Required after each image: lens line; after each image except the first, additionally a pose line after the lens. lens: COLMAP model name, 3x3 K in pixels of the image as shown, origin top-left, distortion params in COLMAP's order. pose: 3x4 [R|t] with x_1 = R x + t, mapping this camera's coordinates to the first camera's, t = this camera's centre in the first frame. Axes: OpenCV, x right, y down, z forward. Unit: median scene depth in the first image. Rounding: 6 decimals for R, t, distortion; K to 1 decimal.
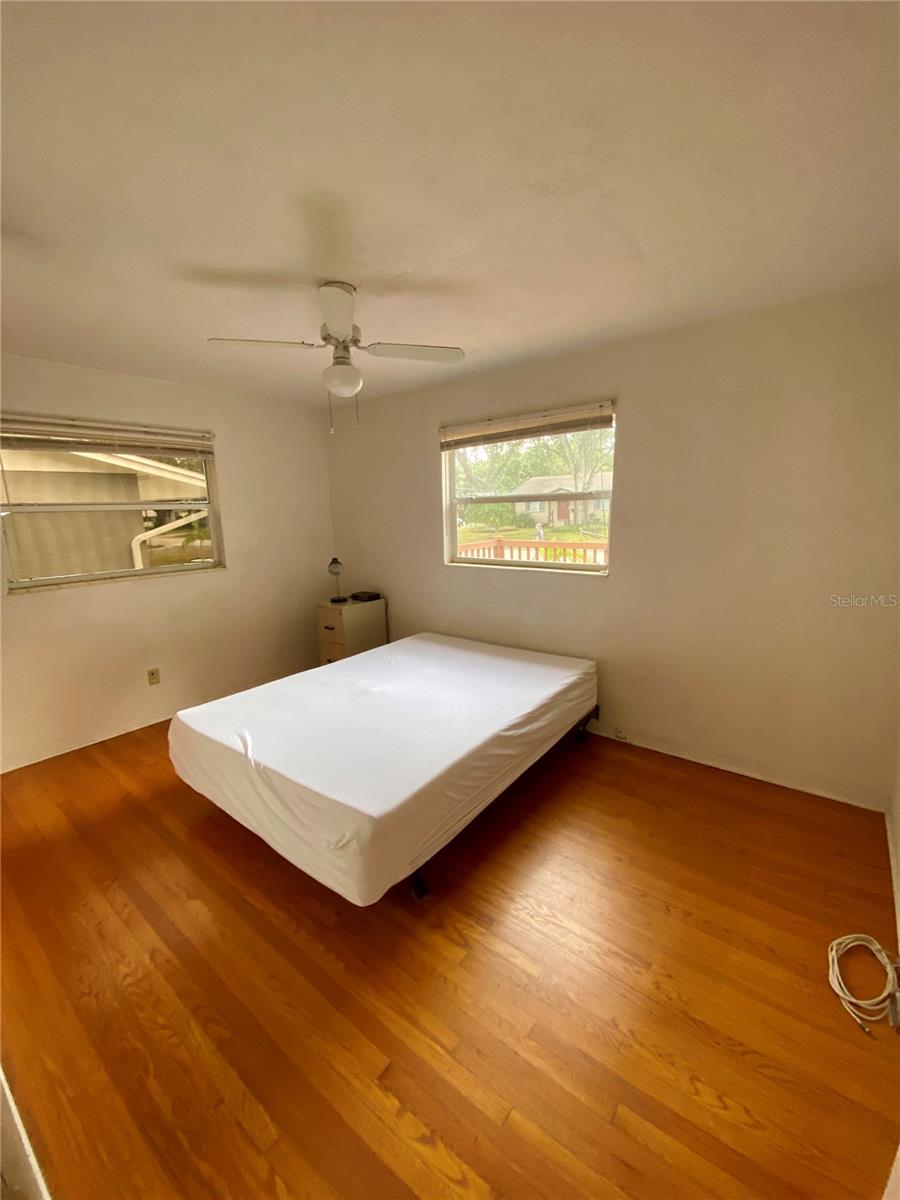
lens RADIAL K [[490.0, 0, 461.8], [0, 490.0, 600.0], [0, 0, 1]] dist [-0.016107, -0.002988]
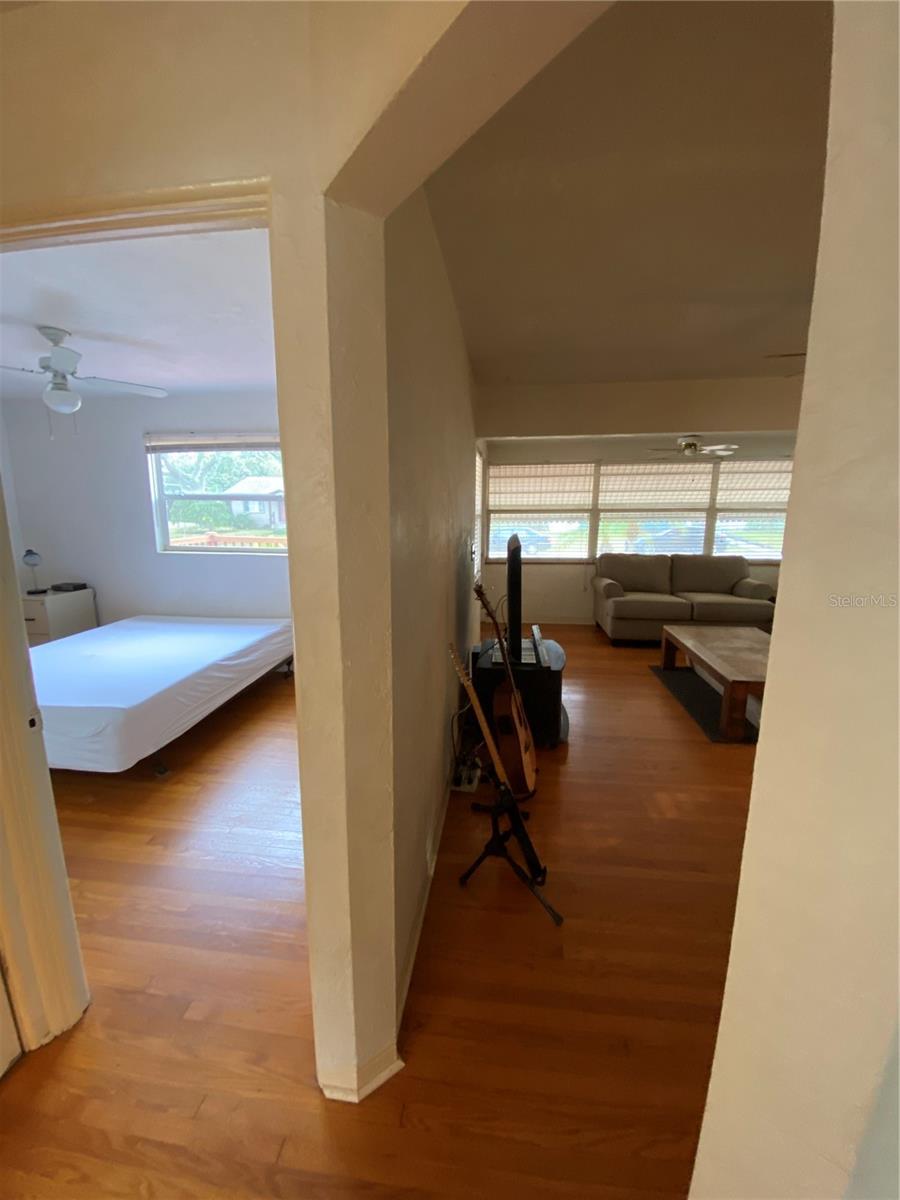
lens RADIAL K [[490.0, 0, 466.9], [0, 490.0, 603.7], [0, 0, 1]] dist [-0.016107, -0.002988]
pose [[0.853725, -0.067591, 0.516318, -0.011331], [0.066435, 0.997575, 0.020742, 0.062992], [-0.516468, 0.016594, 0.856145, -0.307367]]
